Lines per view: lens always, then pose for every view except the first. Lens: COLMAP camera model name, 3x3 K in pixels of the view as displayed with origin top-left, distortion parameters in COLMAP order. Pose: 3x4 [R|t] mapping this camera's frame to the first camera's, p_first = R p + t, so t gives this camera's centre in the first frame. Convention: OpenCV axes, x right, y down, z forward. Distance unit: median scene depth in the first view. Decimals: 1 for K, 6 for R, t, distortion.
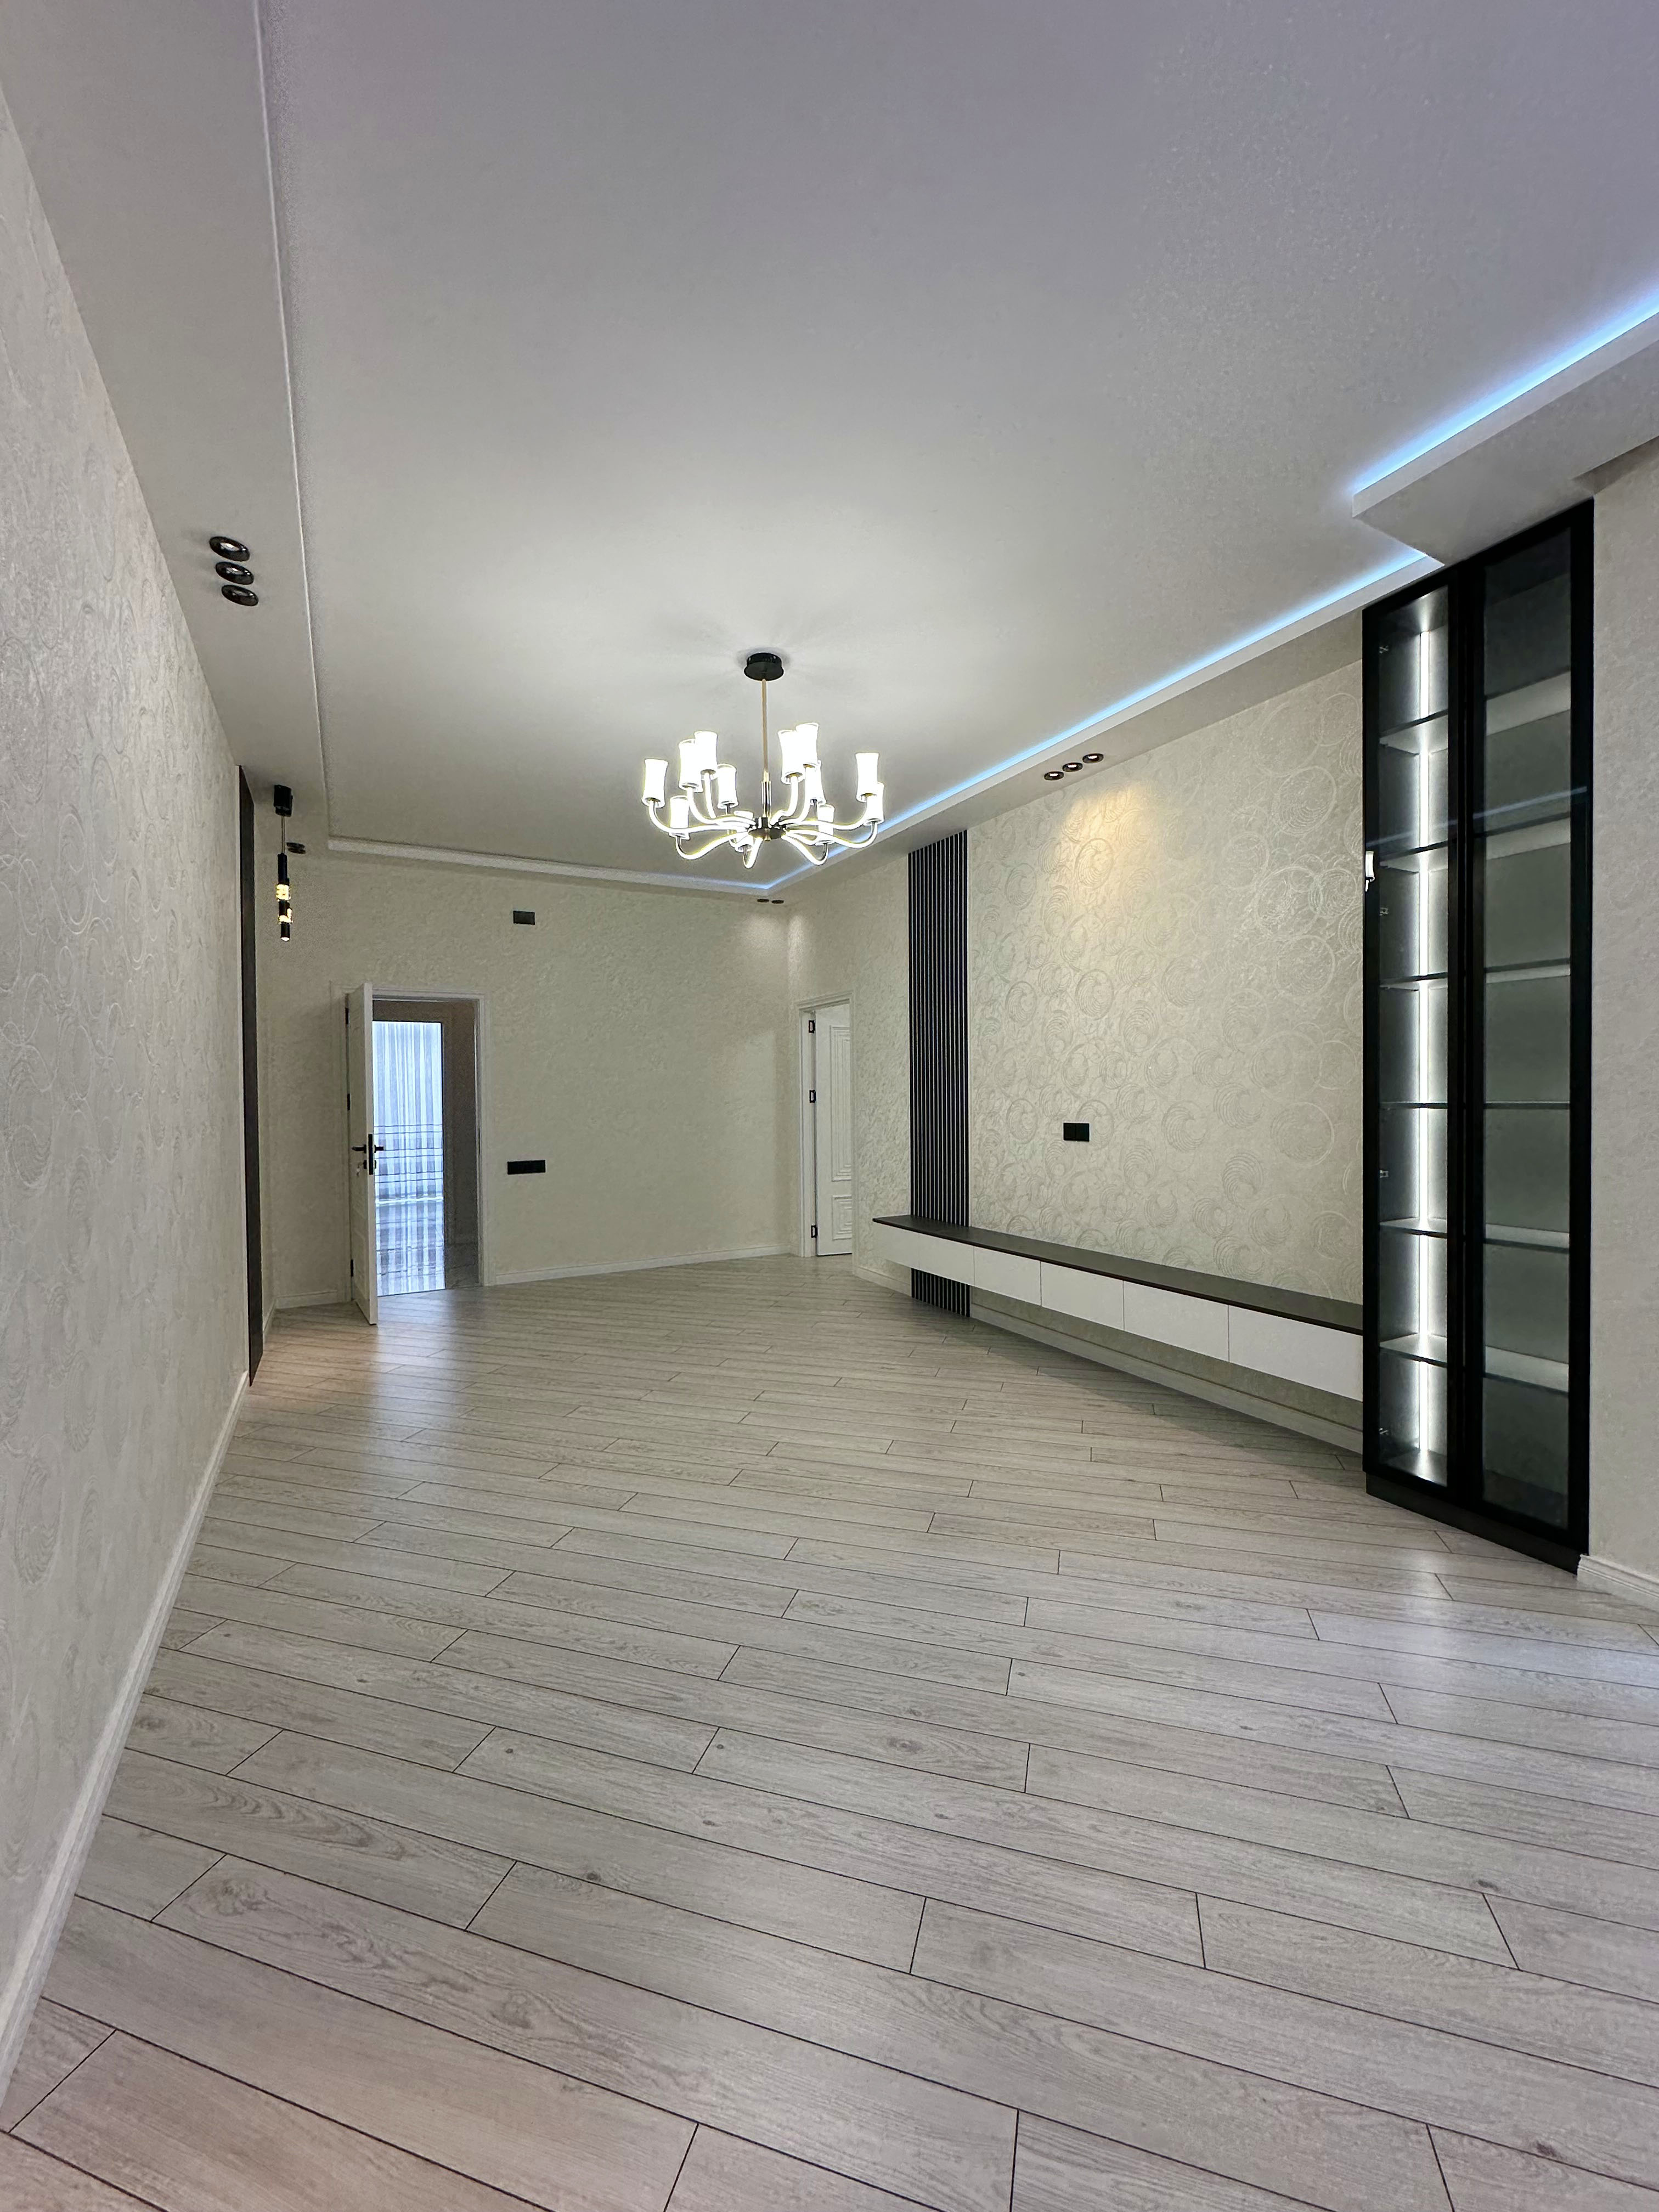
lens RADIAL K [[884.2, 0, 828.5], [0, 884.2, 1105.8], [0, 0, 1]] dist [-0.000864, -0.000760]
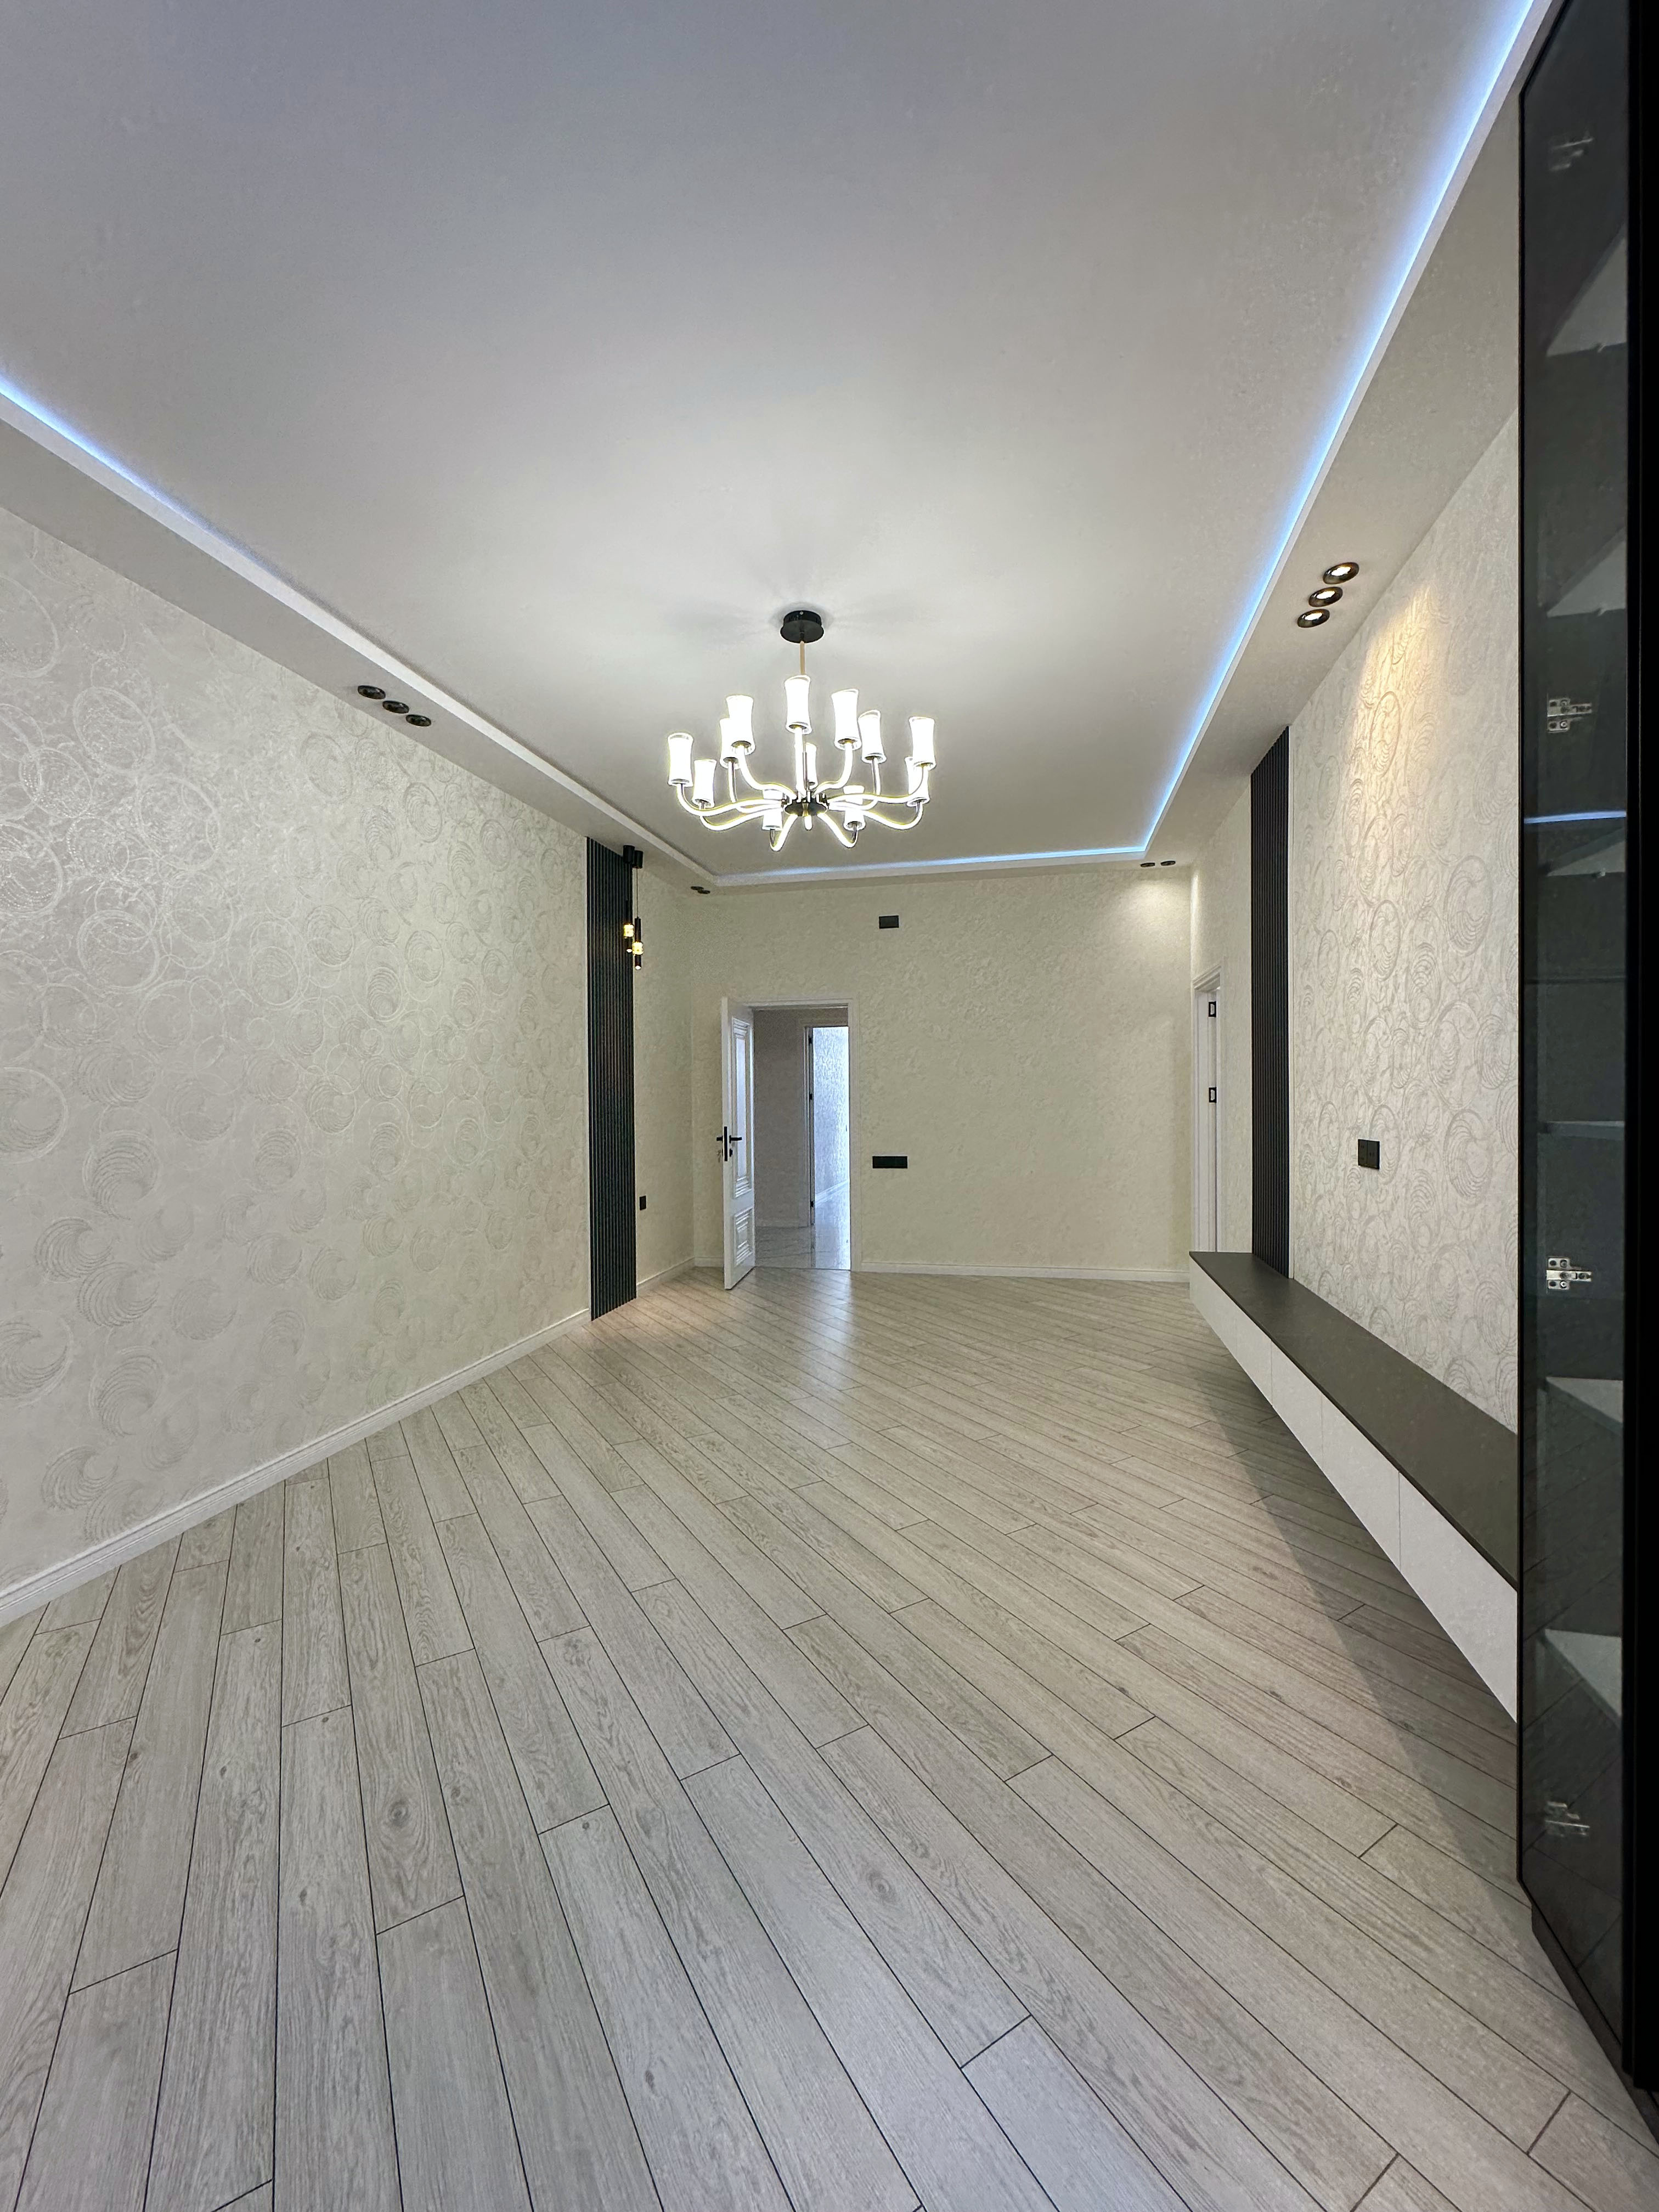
lens RADIAL K [[884.2, 0, 828.5], [0, 884.2, 1104.4], [0, 0, 1]] dist [-0.000864, -0.000760]
pose [[0.747148, 0.012054, -0.664549, 0.449540], [-0.008964, 0.999927, 0.008058, -0.009446], [0.664597, -0.000064, 0.747202, 0.271190]]
